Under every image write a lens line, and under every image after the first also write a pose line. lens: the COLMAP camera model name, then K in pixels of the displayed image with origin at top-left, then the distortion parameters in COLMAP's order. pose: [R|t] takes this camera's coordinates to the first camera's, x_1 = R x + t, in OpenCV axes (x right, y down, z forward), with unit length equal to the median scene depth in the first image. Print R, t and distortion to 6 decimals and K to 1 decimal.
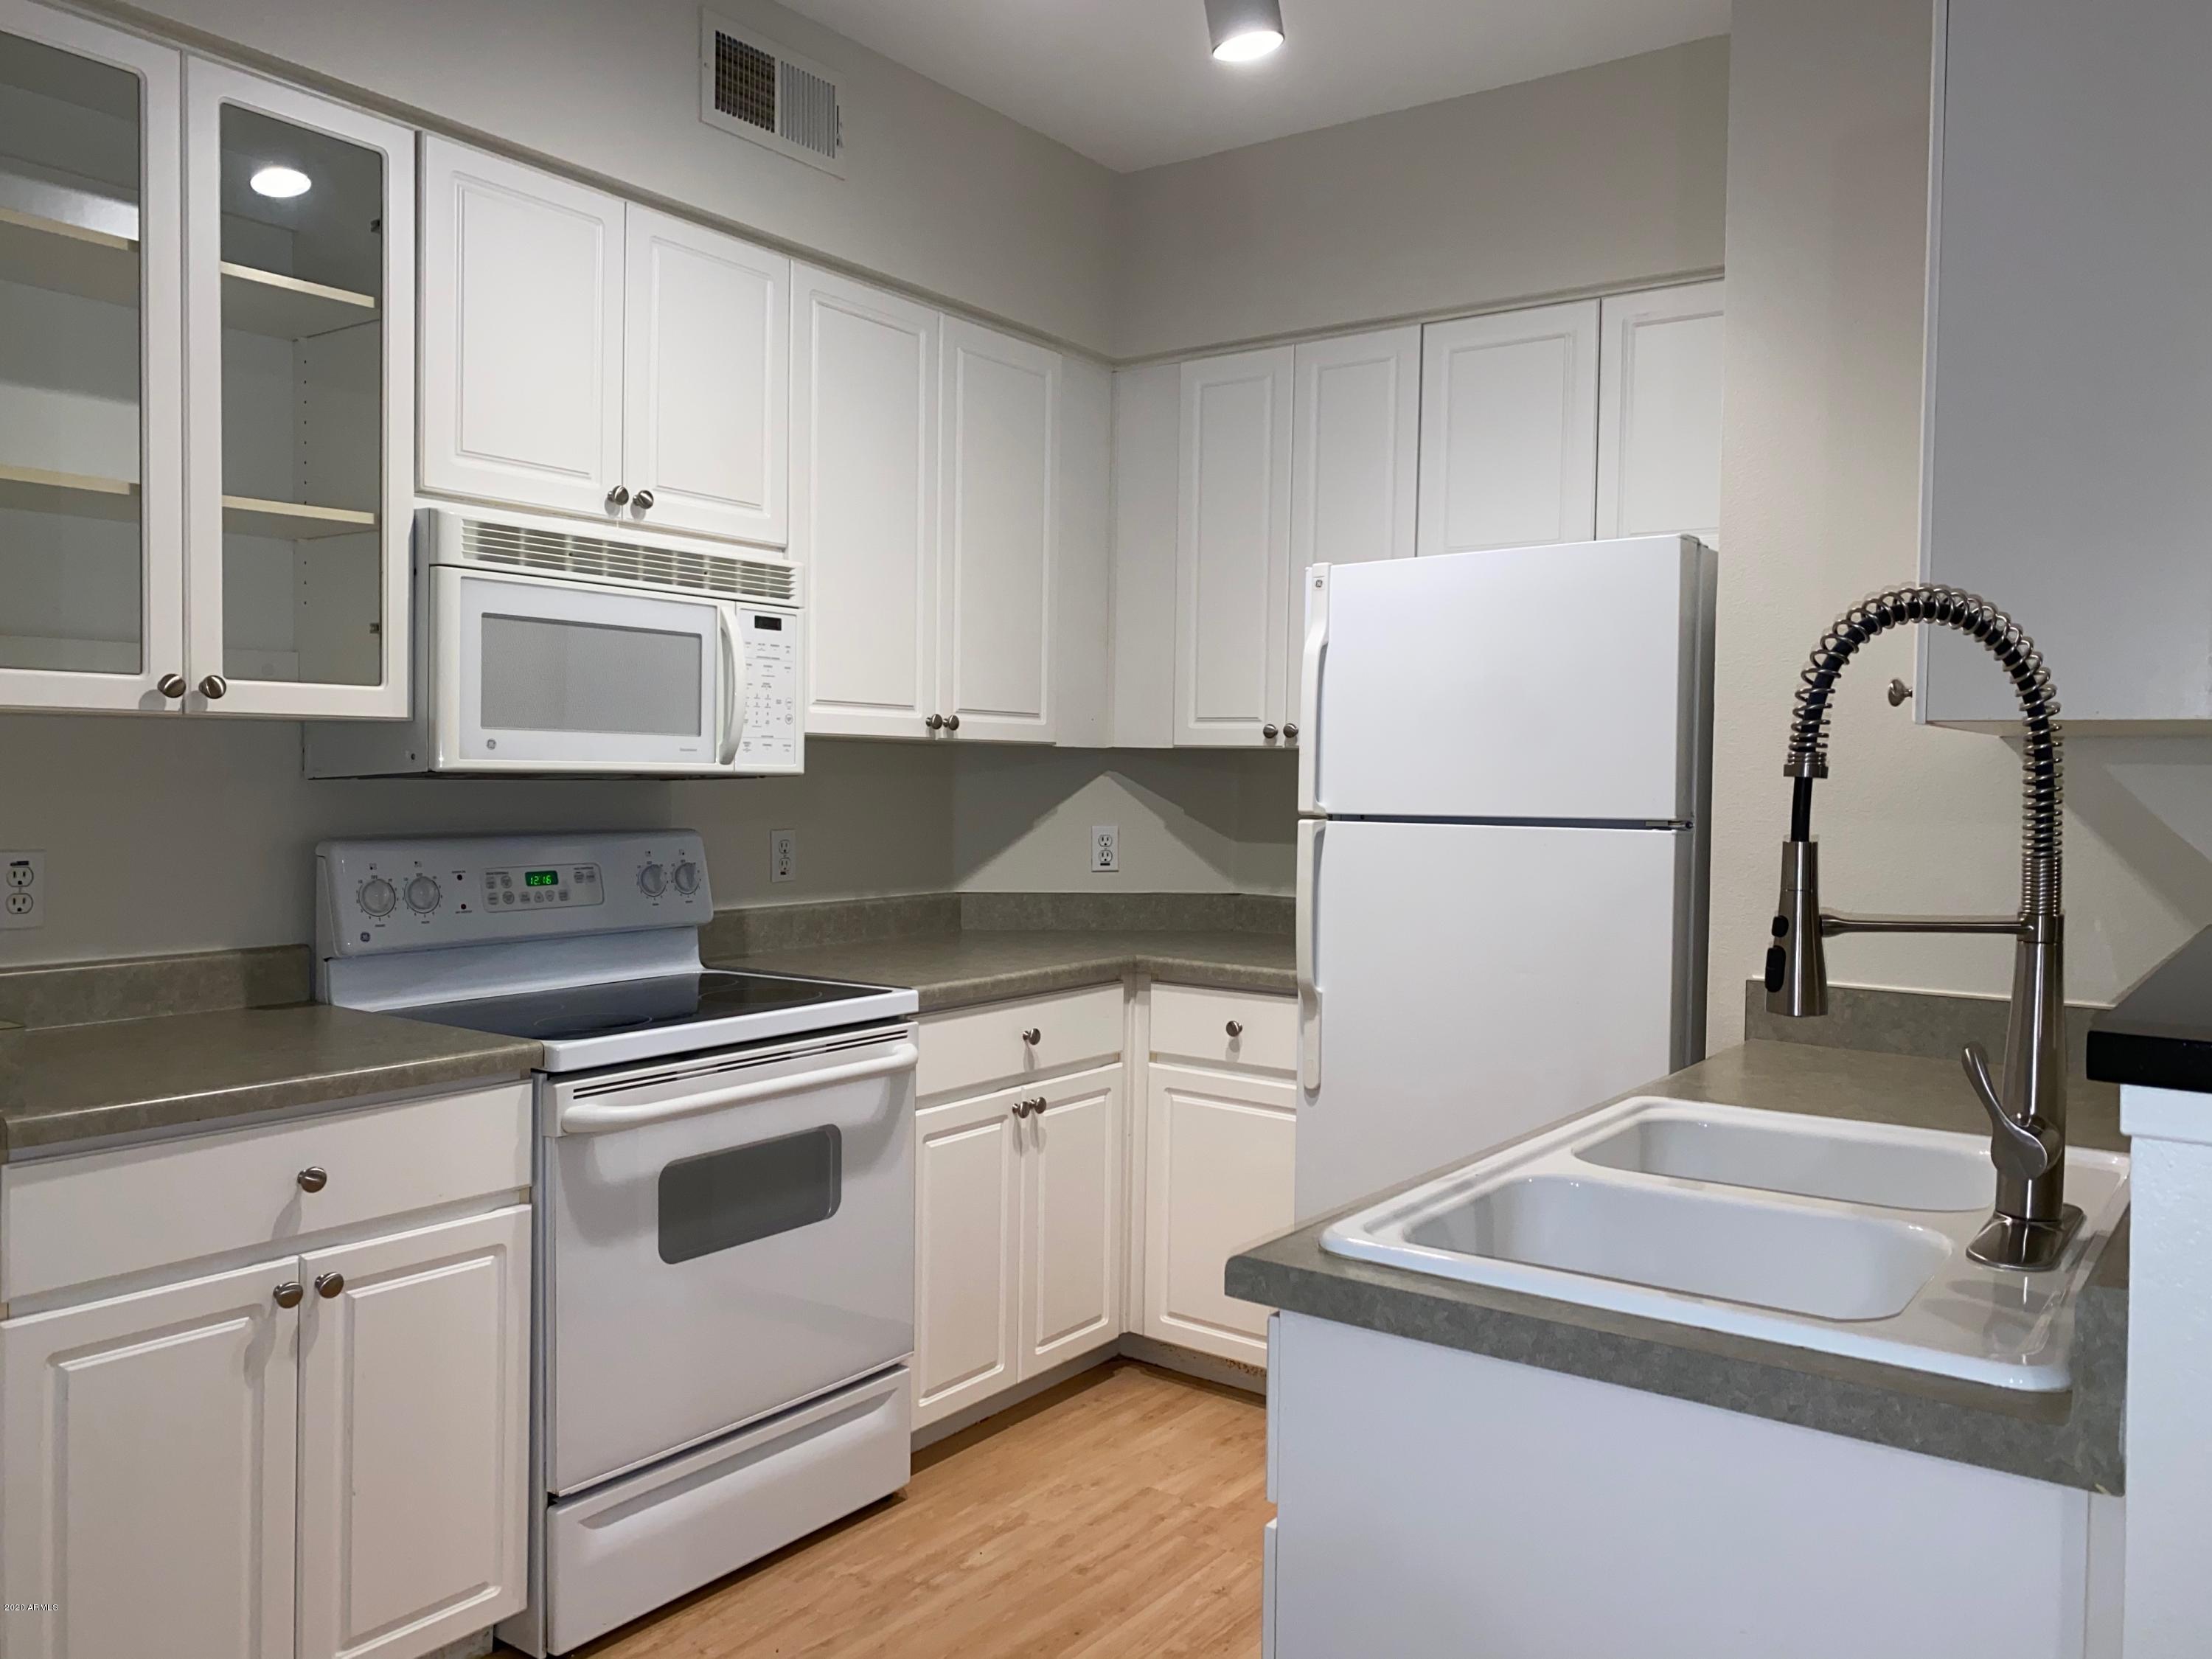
lens RADIAL K [[1706.7, 0, 1117.5], [0, 1706.7, 810.8], [0, 0, 1]] dist [0.057652, -0.087265]
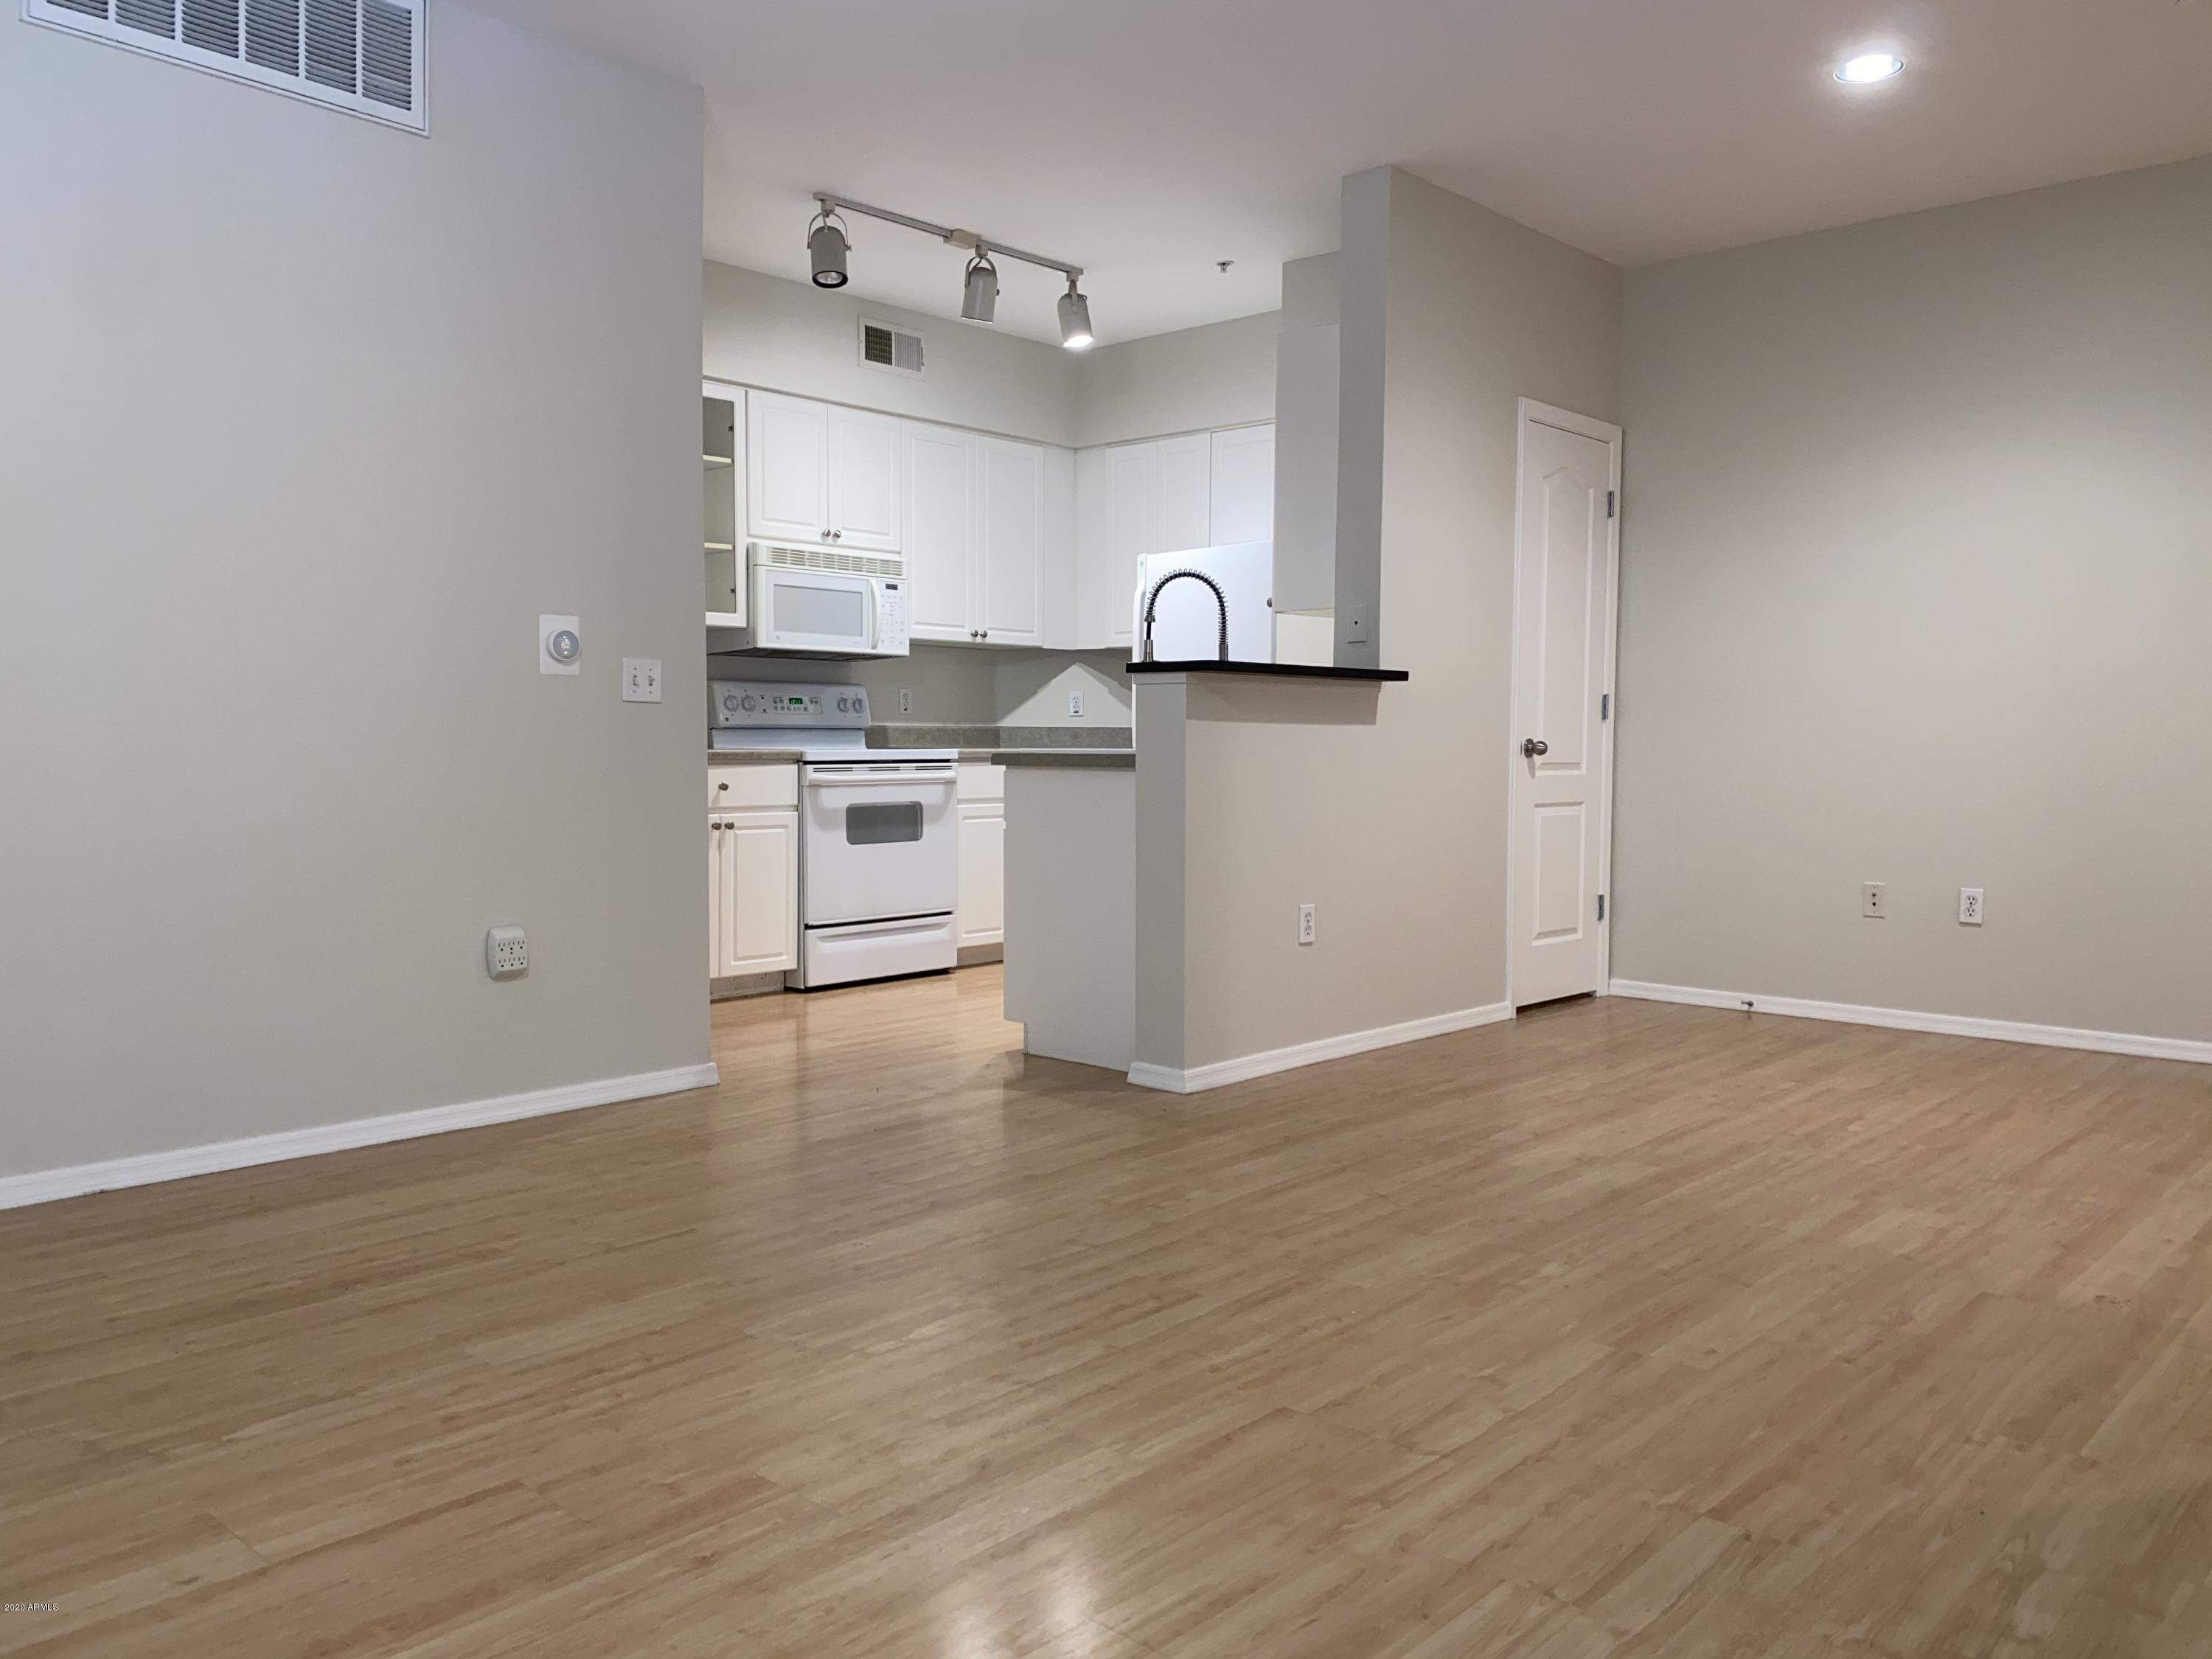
lens RADIAL K [[1706.7, 0, 1124.0], [0, 1706.7, 835.4], [0, 0, 1]] dist [0.057652, -0.087265]
pose [[0.993855, -0.002263, -0.110669, 0.357974], [0.005915, 0.999448, 0.032682, 0.149400], [0.110534, -0.033136, 0.993320, -1.244525]]
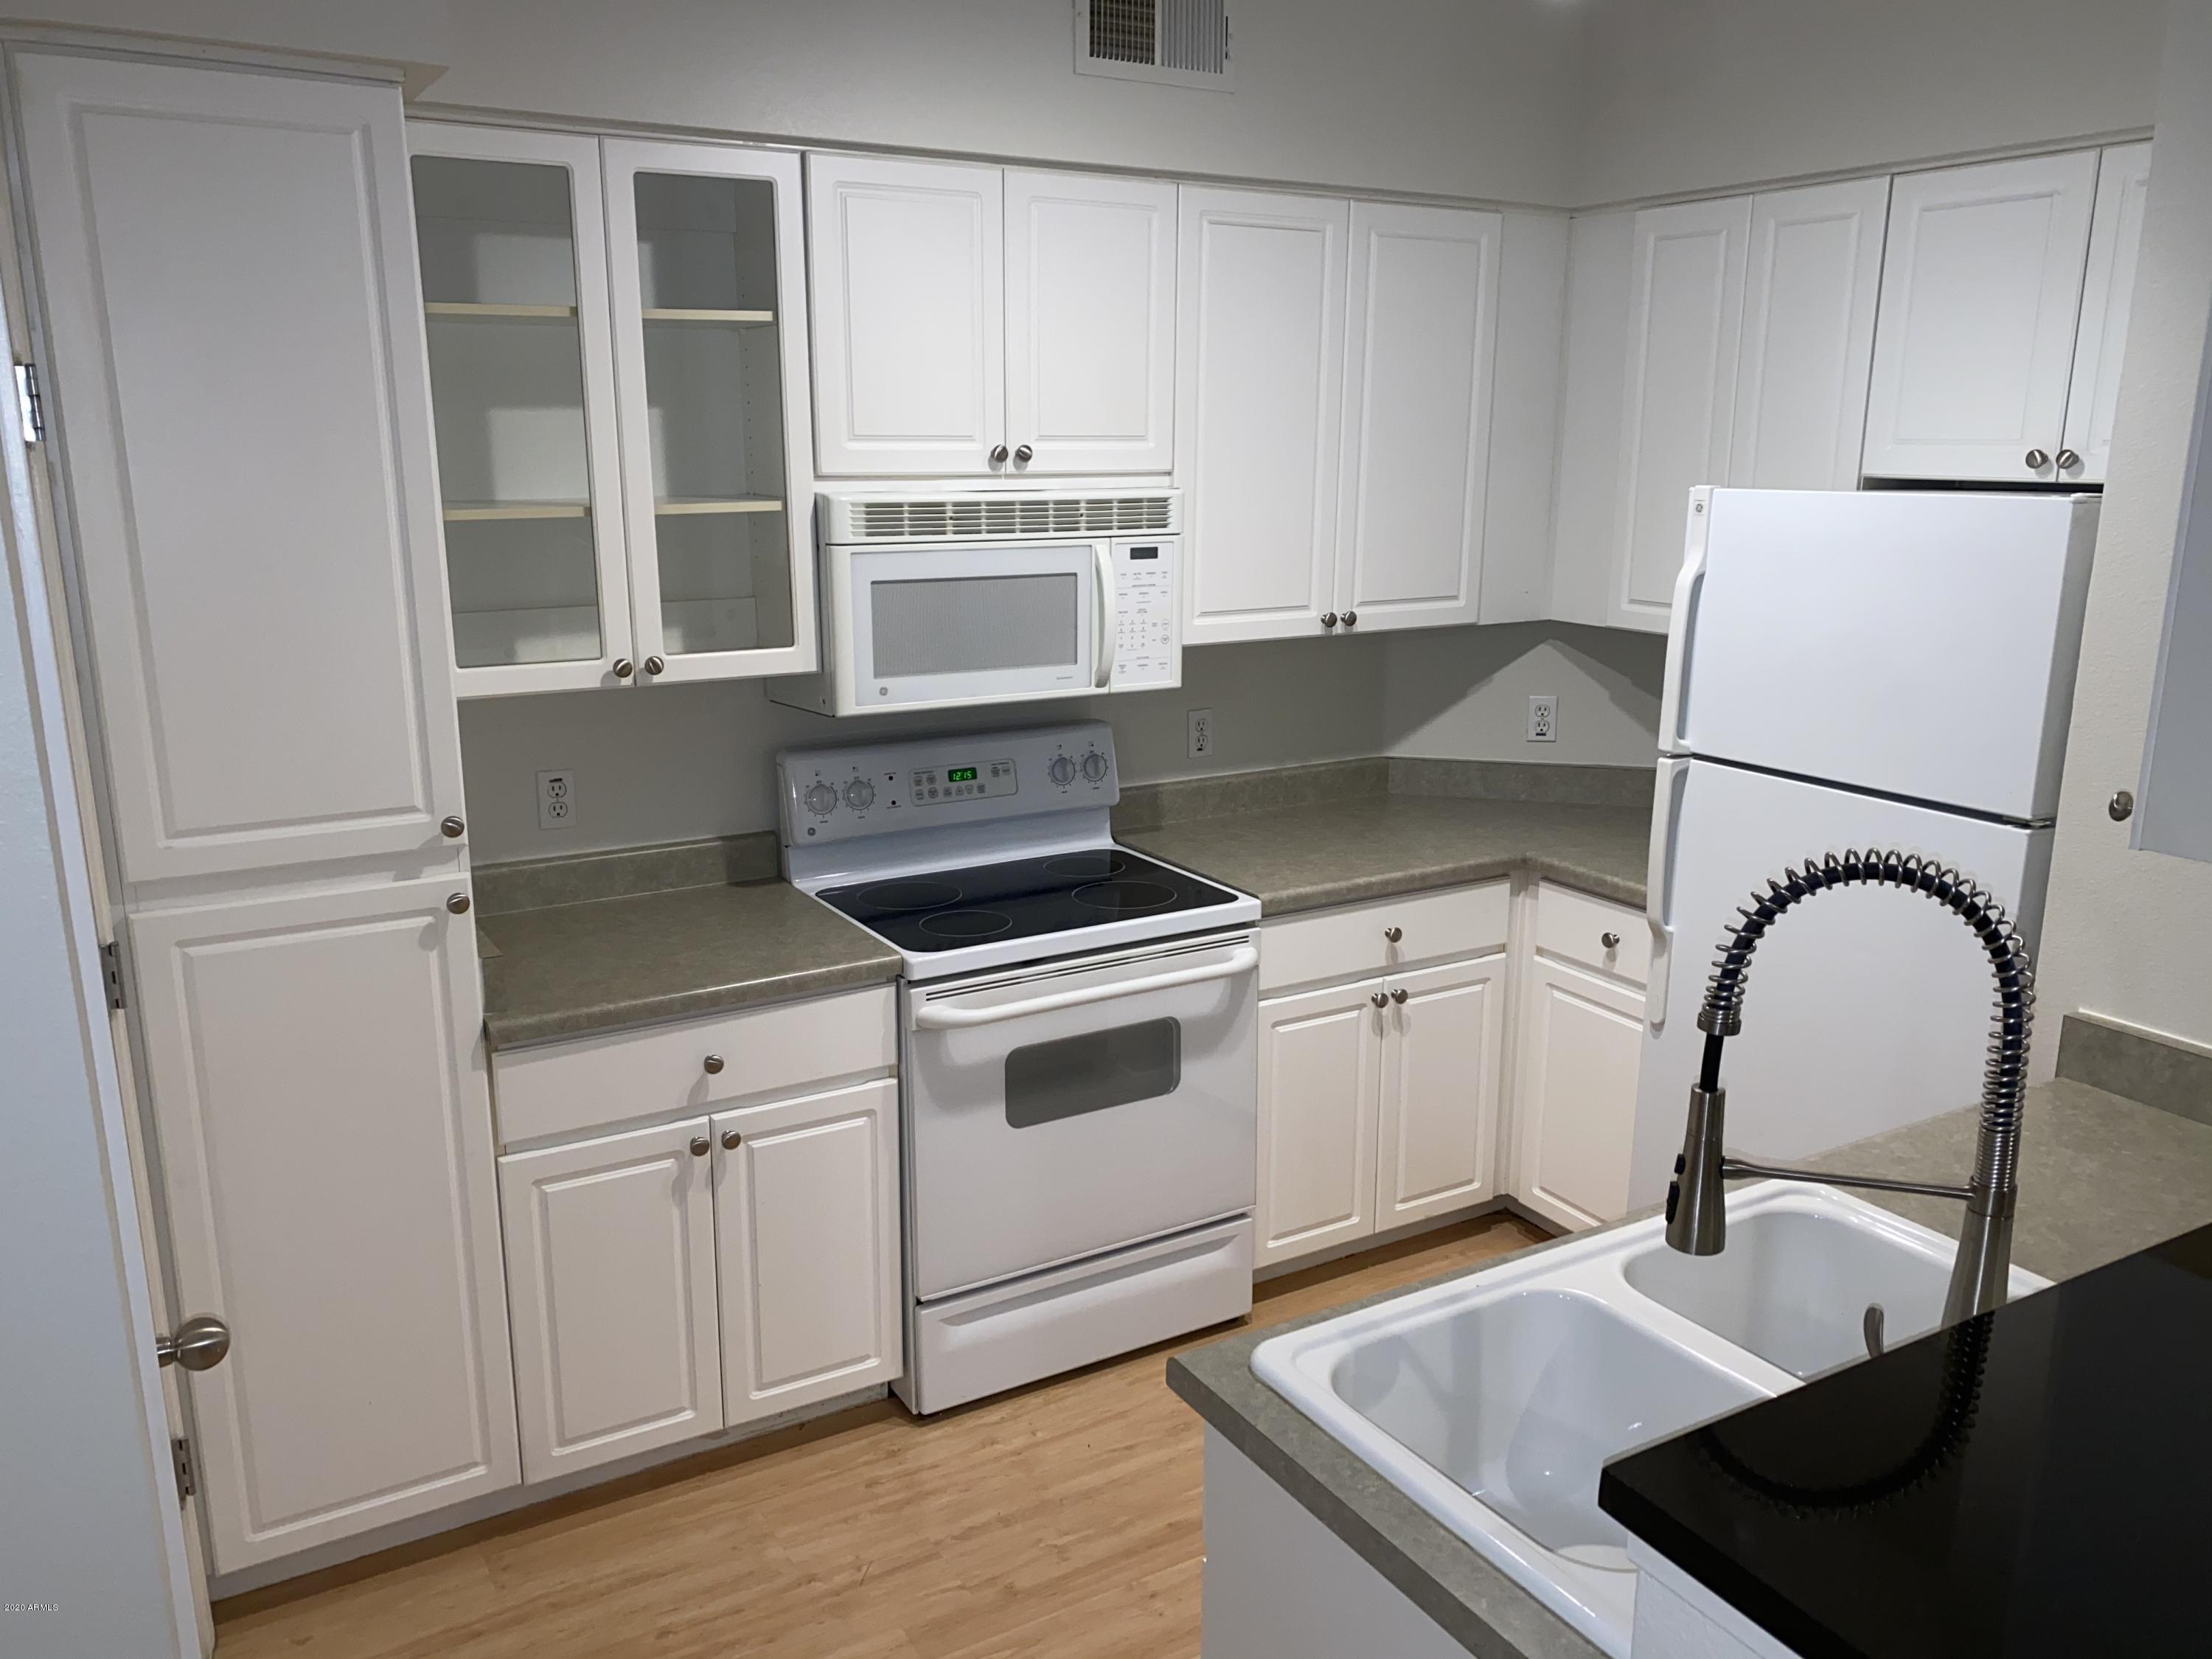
lens RADIAL K [[1706.7, 0, 1094.8], [0, 1706.7, 833.8], [0, 0, 1]] dist [0.057652, -0.087265]
pose [[0.913314, 0.081839, -0.398949, 0.221655], [0.001737, 0.978809, 0.204766, -0.163510], [0.407253, -0.187709, 0.893818, -0.012774]]
